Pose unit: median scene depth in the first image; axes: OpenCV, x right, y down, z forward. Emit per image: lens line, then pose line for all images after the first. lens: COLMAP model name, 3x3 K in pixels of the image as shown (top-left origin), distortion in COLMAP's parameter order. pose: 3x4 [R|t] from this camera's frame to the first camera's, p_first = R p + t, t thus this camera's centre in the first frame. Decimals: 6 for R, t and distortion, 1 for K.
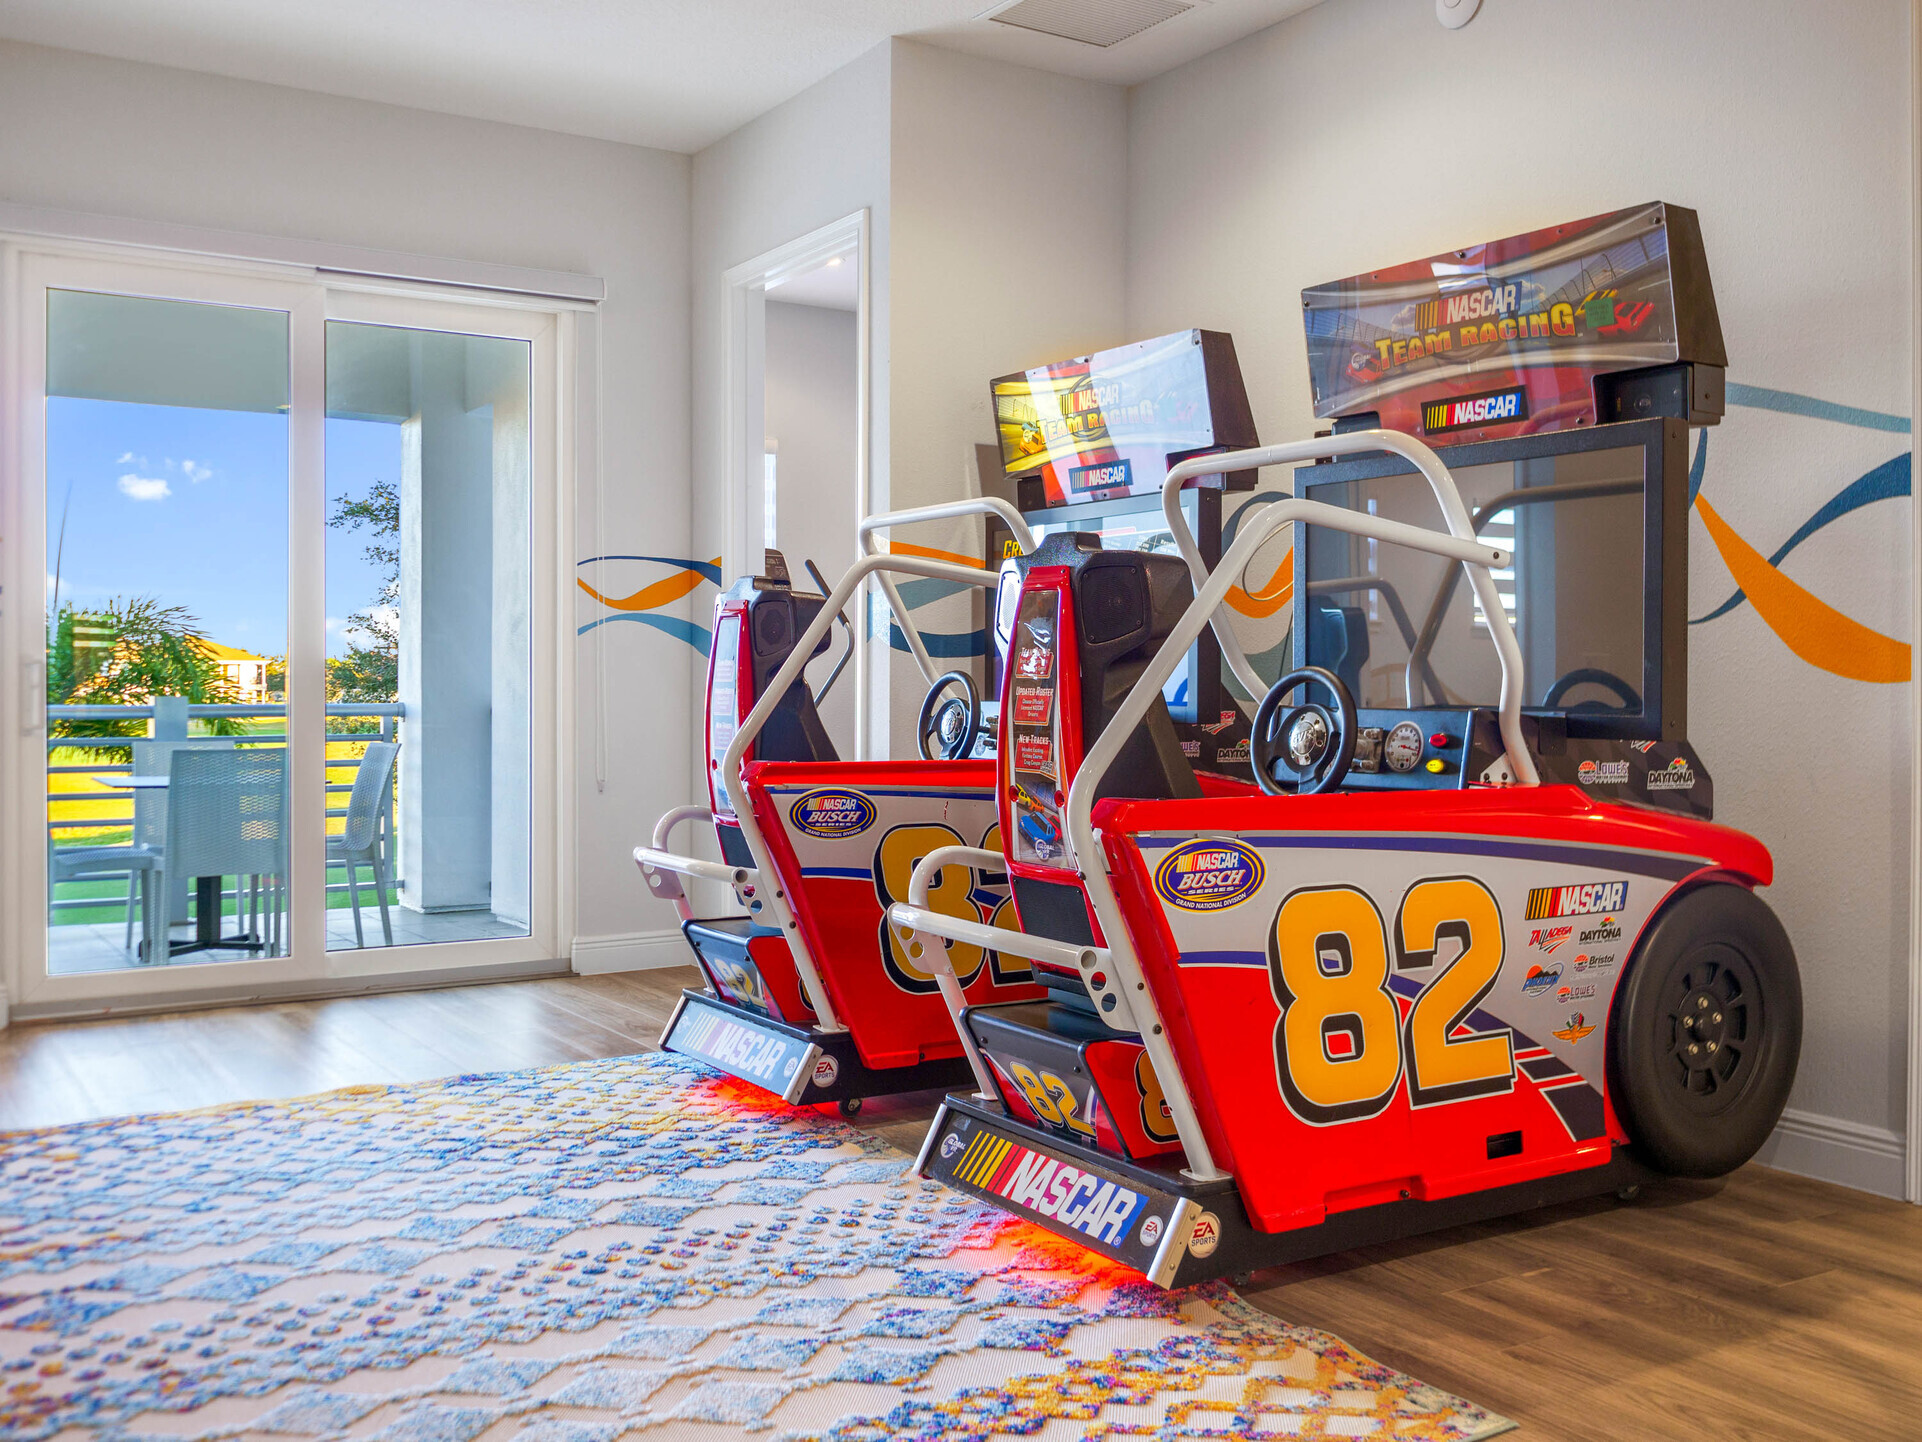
lens RADIAL K [[1803.5, 0, 1008.8], [0, 1803.5, 672.8], [0, 0, 1]] dist [-0.008372, 0.000000]
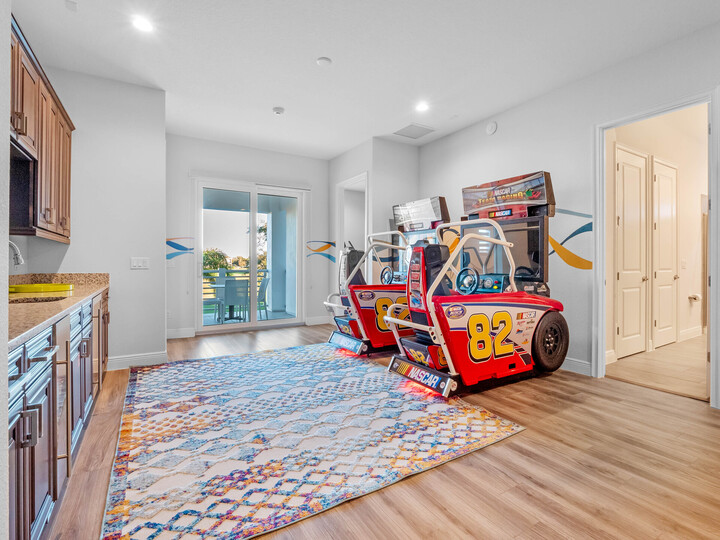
lens RADIAL K [[357.1, 0, 372.8], [0, 357.1, 260.1], [0, 0, 1]] dist [-0.019126, -0.000938]
pose [[0.999858, -0.000997, -0.016817, -0.078745], [0.000959, 0.999997, -0.002294, -0.020077], [0.016819, 0.002278, 0.999856, 0.036735]]
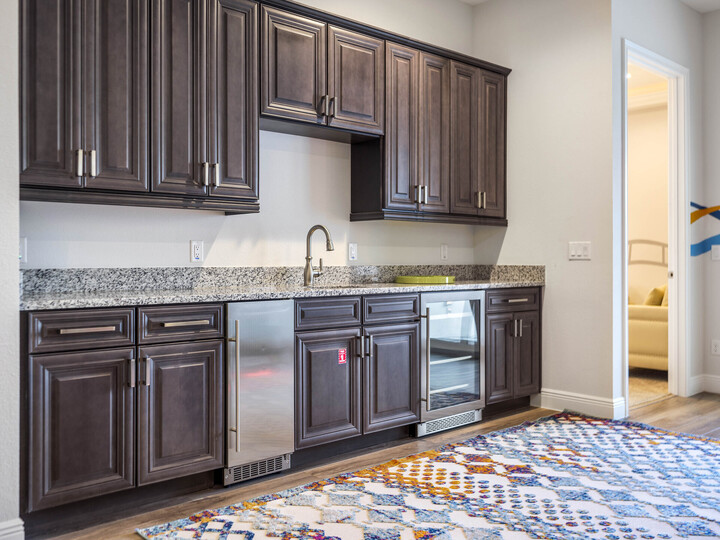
lens RADIAL K [[675.6, 0, 360.5], [0, 675.6, 264.2], [0, 0, 1]] dist [-0.008372, 0.000000]
pose [[0.171633, 0.008907, -0.985121, 0.424064], [0.003515, 0.999947, 0.009654, -0.001270], [0.985155, -0.005120, 0.171593, 0.479294]]
